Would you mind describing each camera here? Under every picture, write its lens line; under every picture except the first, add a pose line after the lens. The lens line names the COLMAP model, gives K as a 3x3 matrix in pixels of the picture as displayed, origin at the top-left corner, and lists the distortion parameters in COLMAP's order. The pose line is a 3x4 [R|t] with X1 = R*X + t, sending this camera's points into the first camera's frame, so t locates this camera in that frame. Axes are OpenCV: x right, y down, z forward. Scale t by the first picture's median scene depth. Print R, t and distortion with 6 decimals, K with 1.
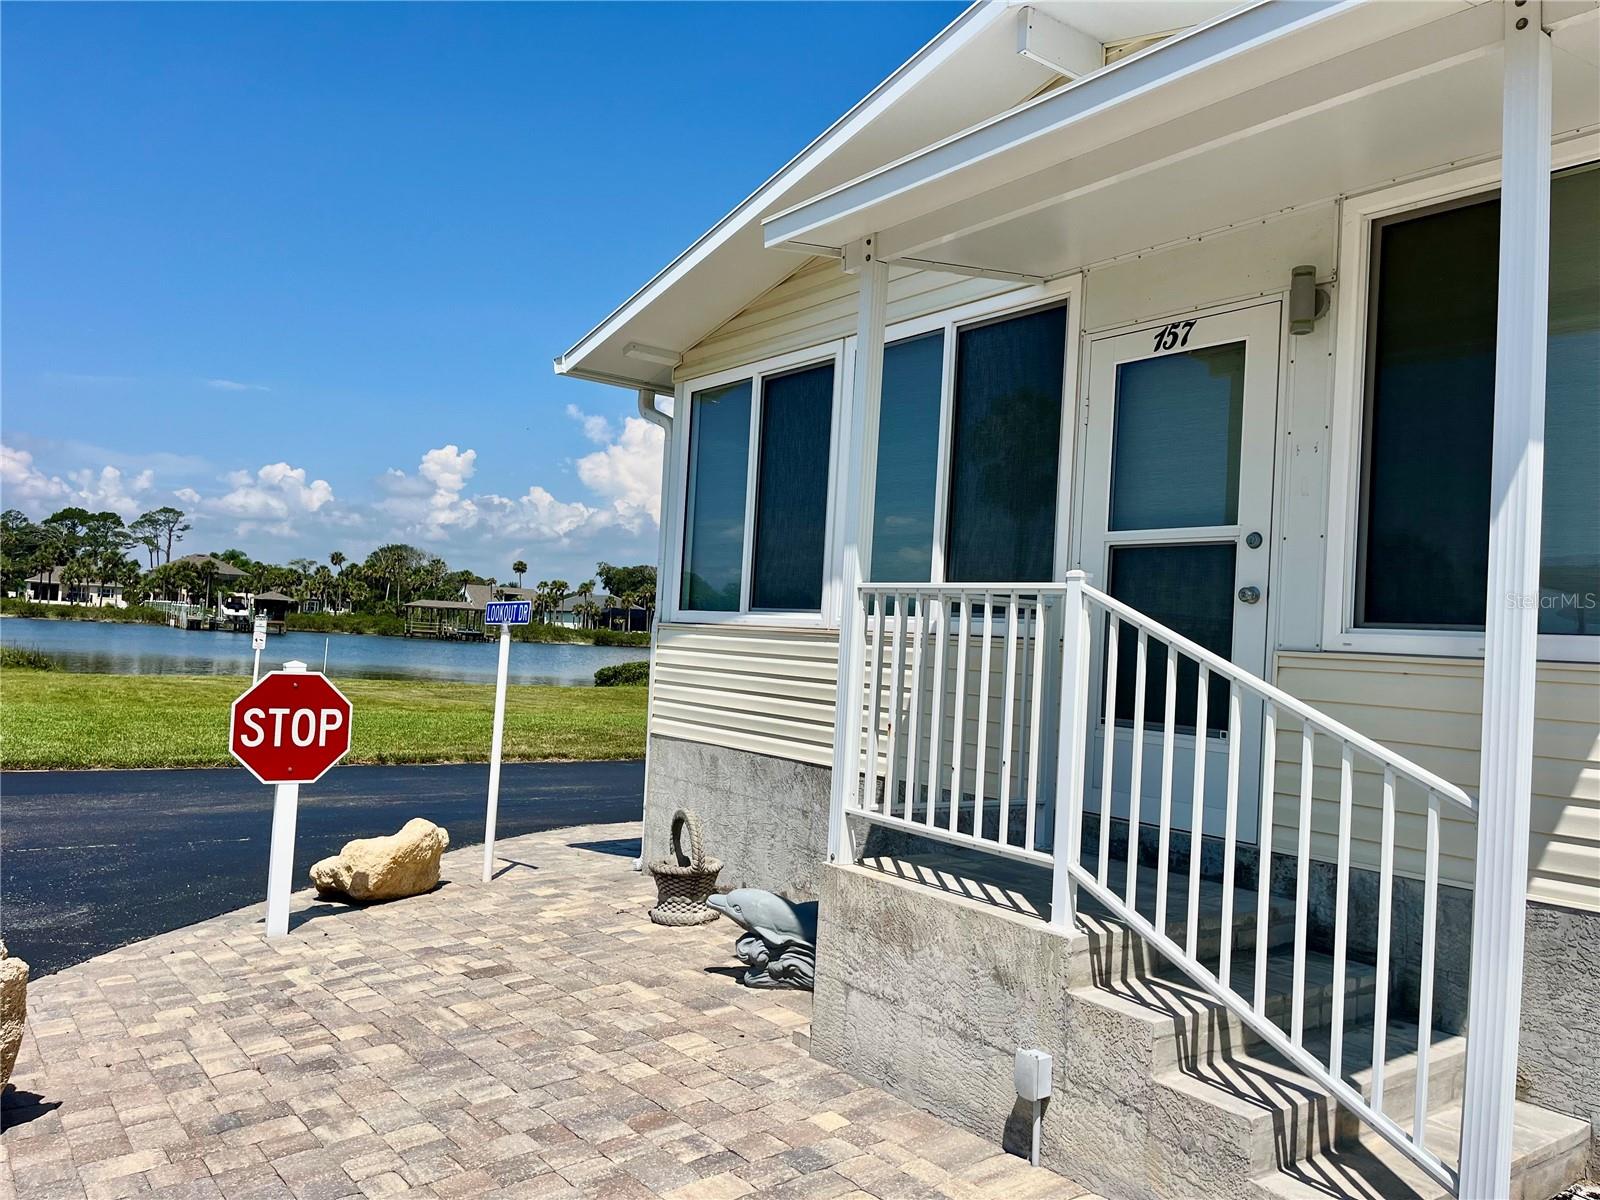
lens RADIAL K [[1209.5, 0, 809.2], [0, 1209.5, 596.0], [0, 0, 1]] dist [0.051011, -0.054368]
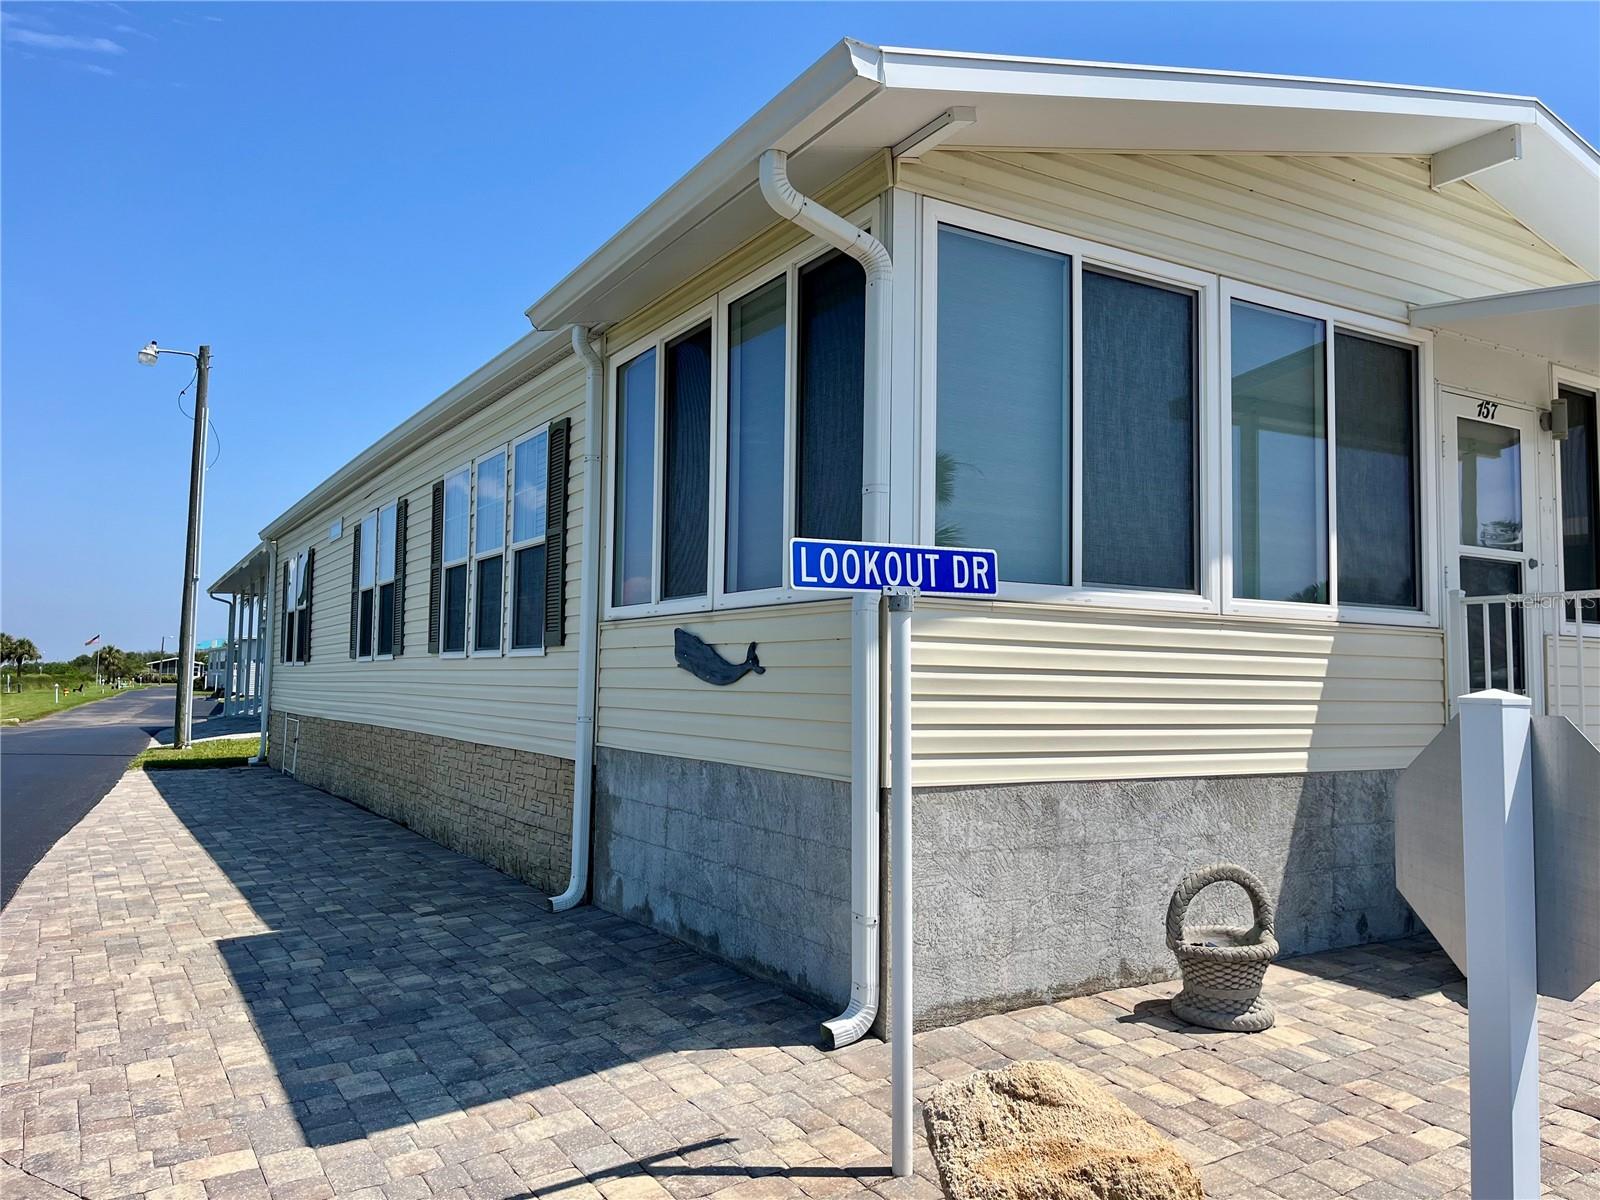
lens RADIAL K [[1209.5, 0, 795.8], [0, 1209.5, 592.4], [0, 0, 1]] dist [0.051011, -0.054368]
pose [[0.097753, 0.017124, 0.995063, -0.849795], [-0.048632, 0.998740, -0.012410, 0.036527], [-0.994022, -0.047179, 0.098463, 1.196585]]
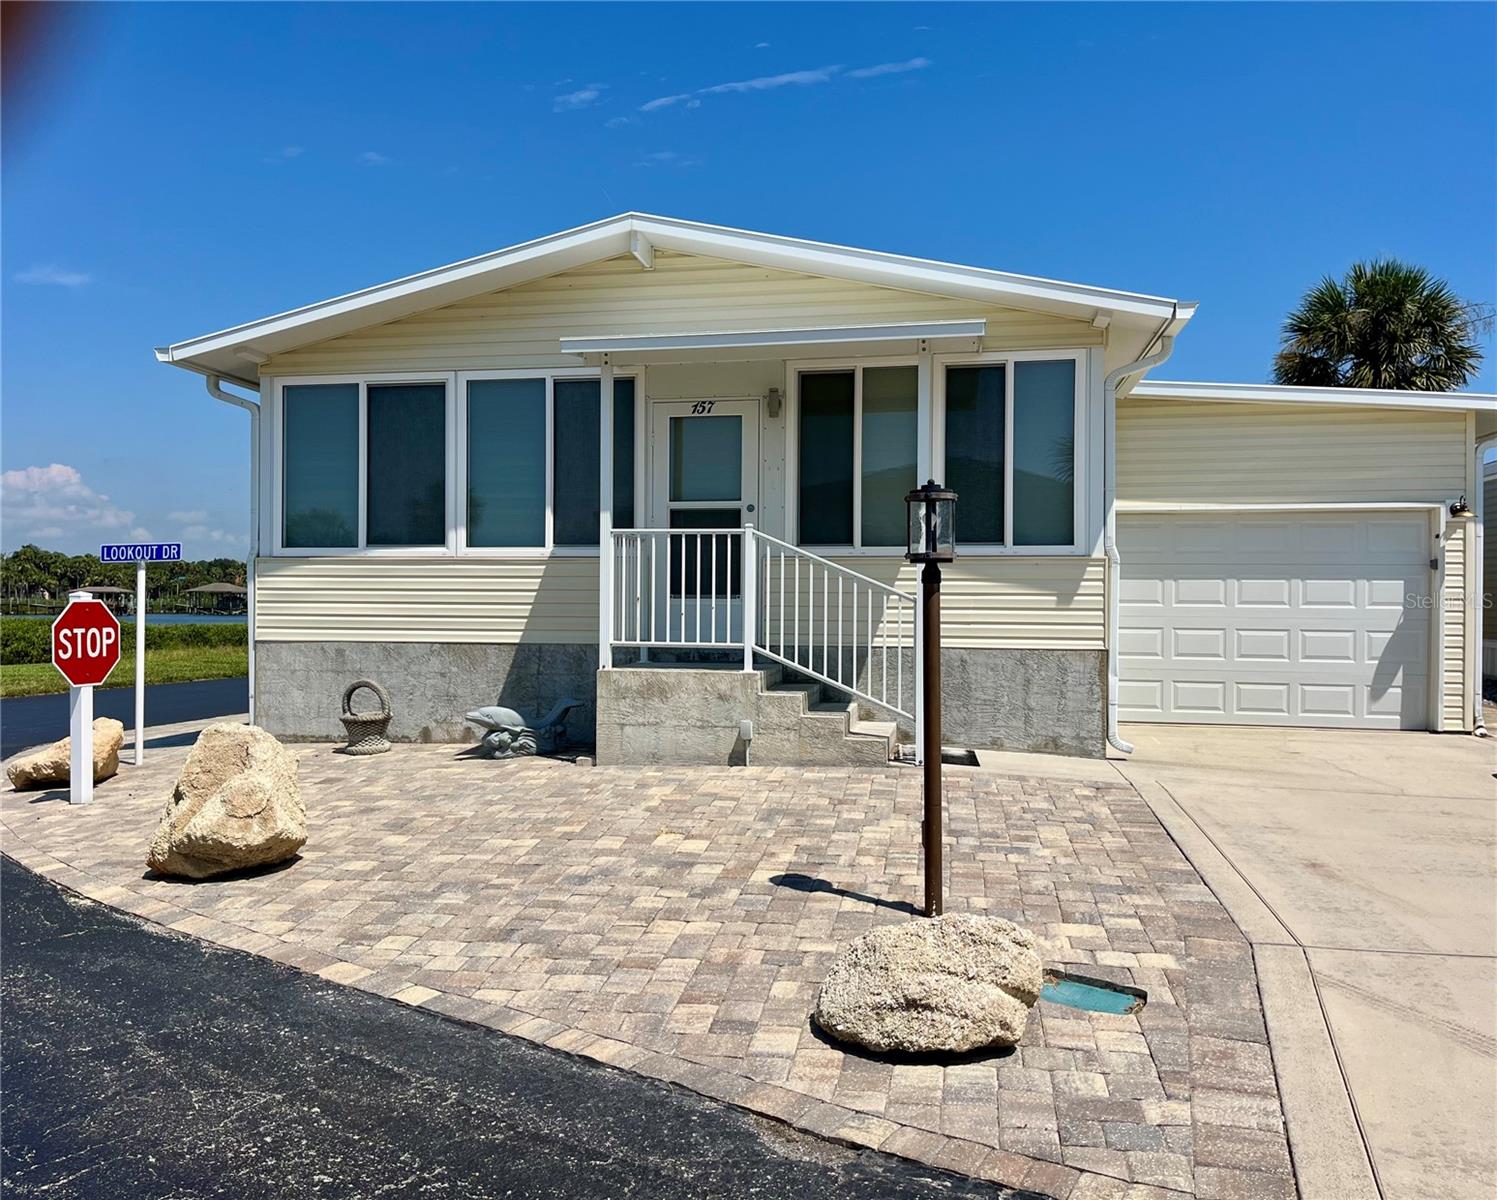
lens RADIAL K [[1218.9, 0, 718.7], [0, 1218.9, 595.9], [0, 0, 1]] dist [0.035338, -0.006916]
pose [[0.742285, -0.046432, 0.668473, -0.786769], [0.010342, 0.998271, 0.057856, -0.010347], [-0.670004, -0.036033, 0.741482, -0.409840]]
